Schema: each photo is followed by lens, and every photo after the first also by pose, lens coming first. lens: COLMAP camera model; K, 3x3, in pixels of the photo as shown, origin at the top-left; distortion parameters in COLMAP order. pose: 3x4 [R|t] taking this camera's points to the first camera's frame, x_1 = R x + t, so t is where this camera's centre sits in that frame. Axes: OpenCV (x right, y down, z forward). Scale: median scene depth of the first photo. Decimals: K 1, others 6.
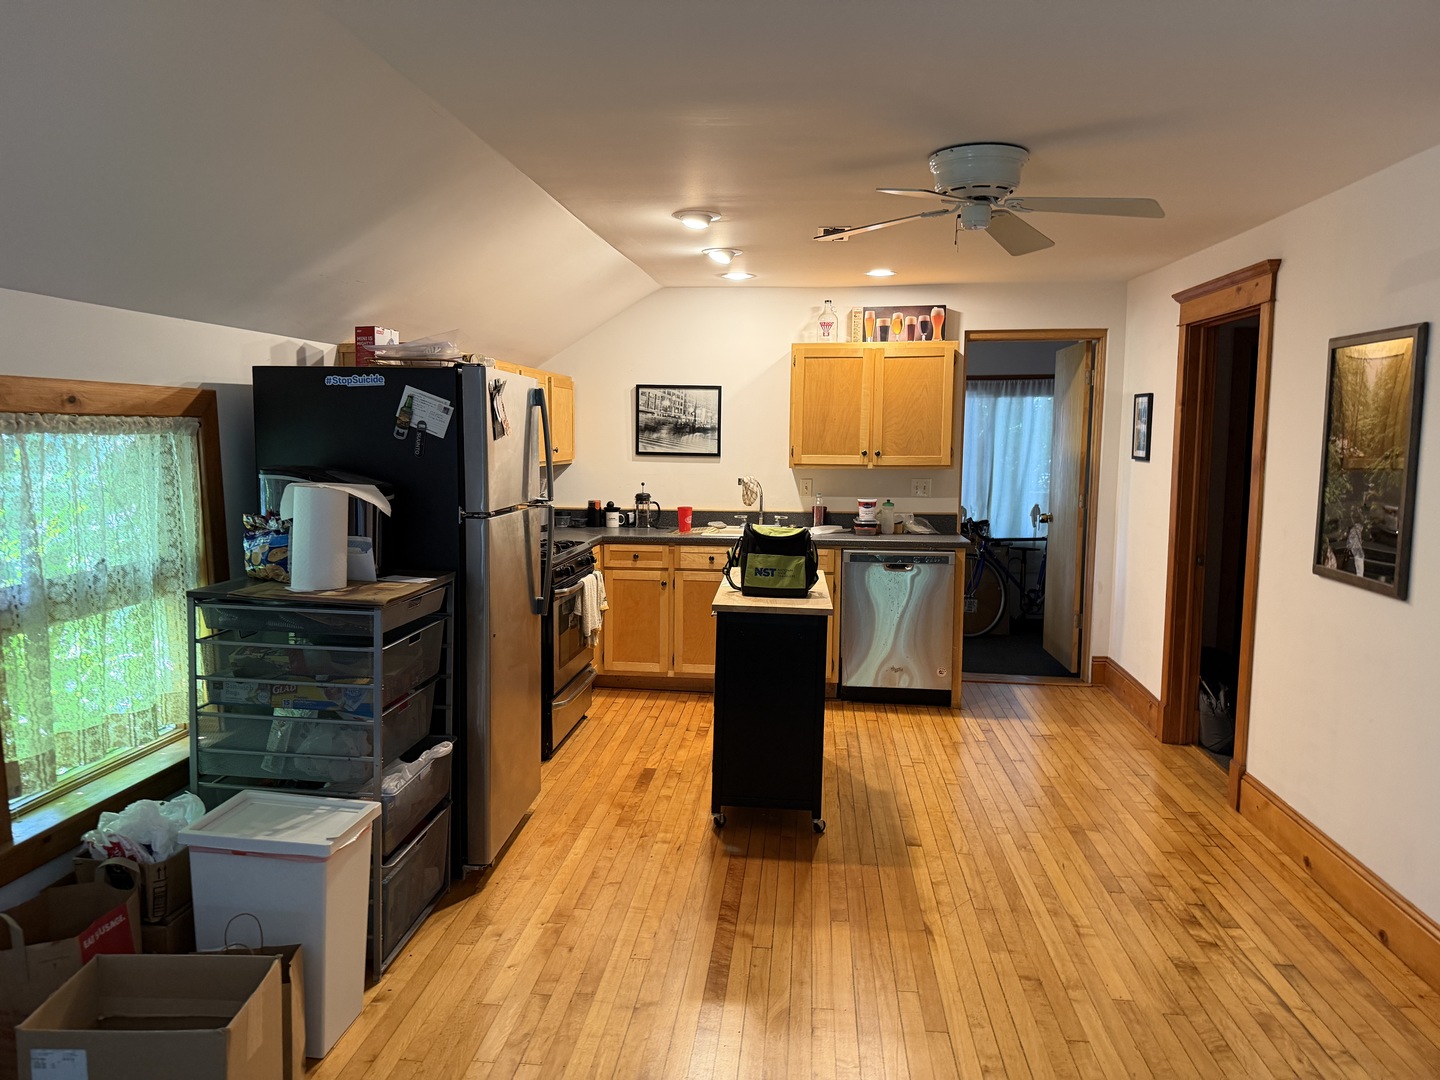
lens RADIAL K [[1007.4, 0, 720.0], [0, 1007.4, 540.0], [0, 0, 1]] dist [0.114765, -0.004157]
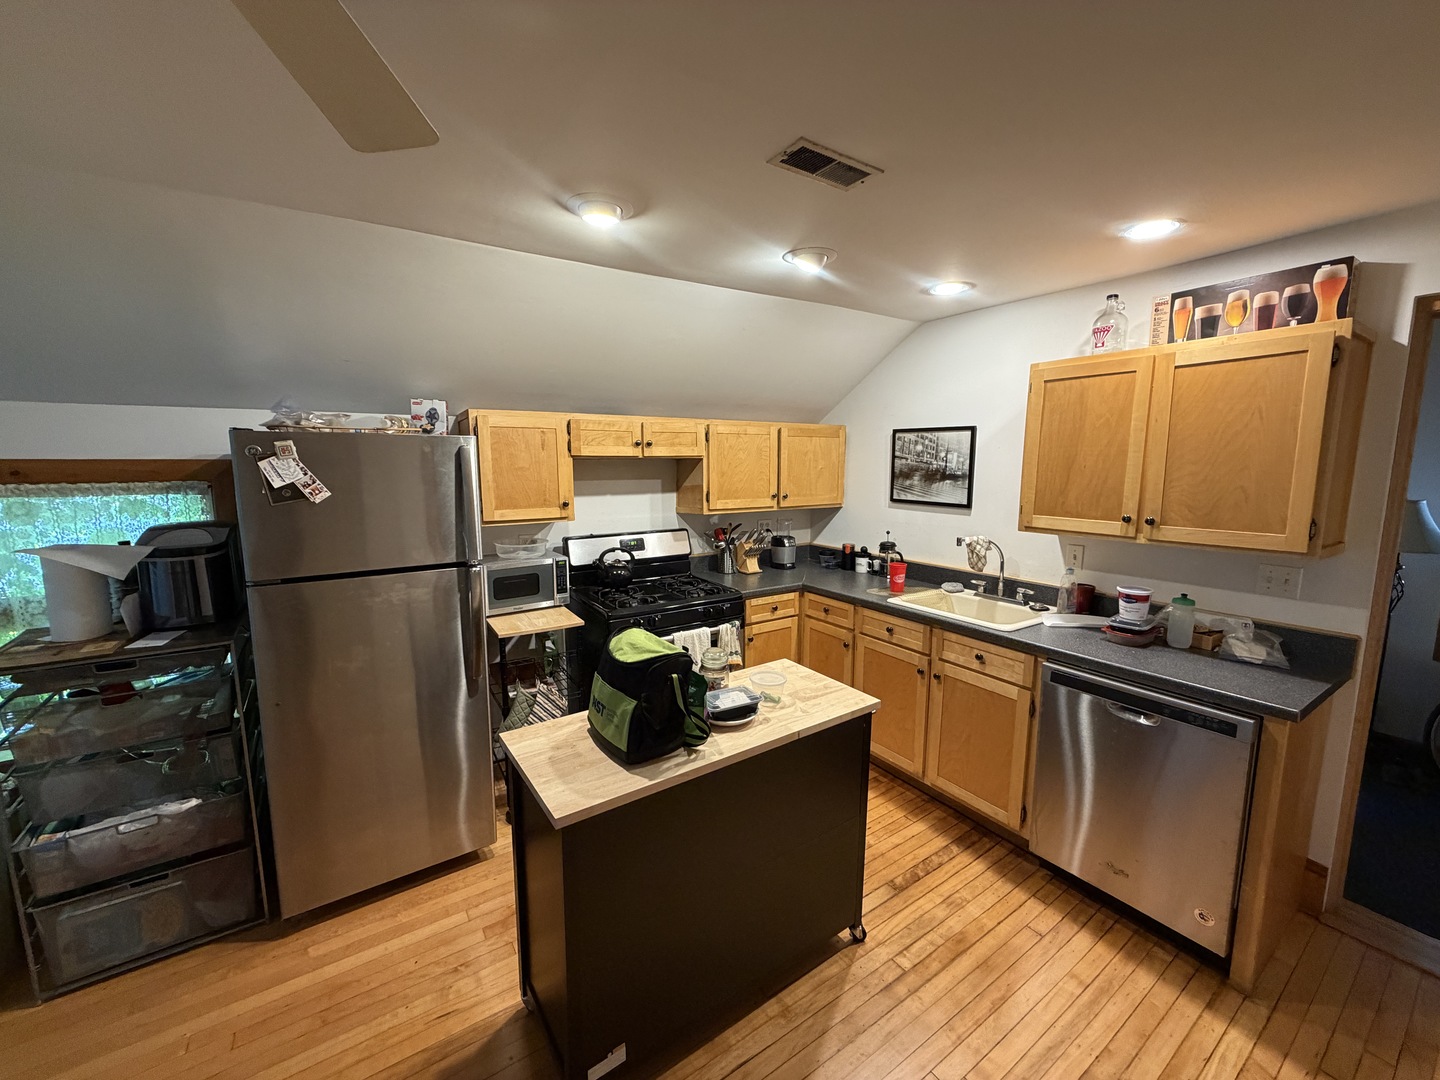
lens RADIAL K [[577.7, 0, 720.0], [0, 577.7, 540.0], [0, 0, 1]] dist [-0.000267, -0.000239]
pose [[0.631135, 0.098806, -0.769354, 0.247994], [-0.077491, 0.994923, 0.064206, -0.071378], [0.771792, 0.019095, 0.635588, 0.524907]]
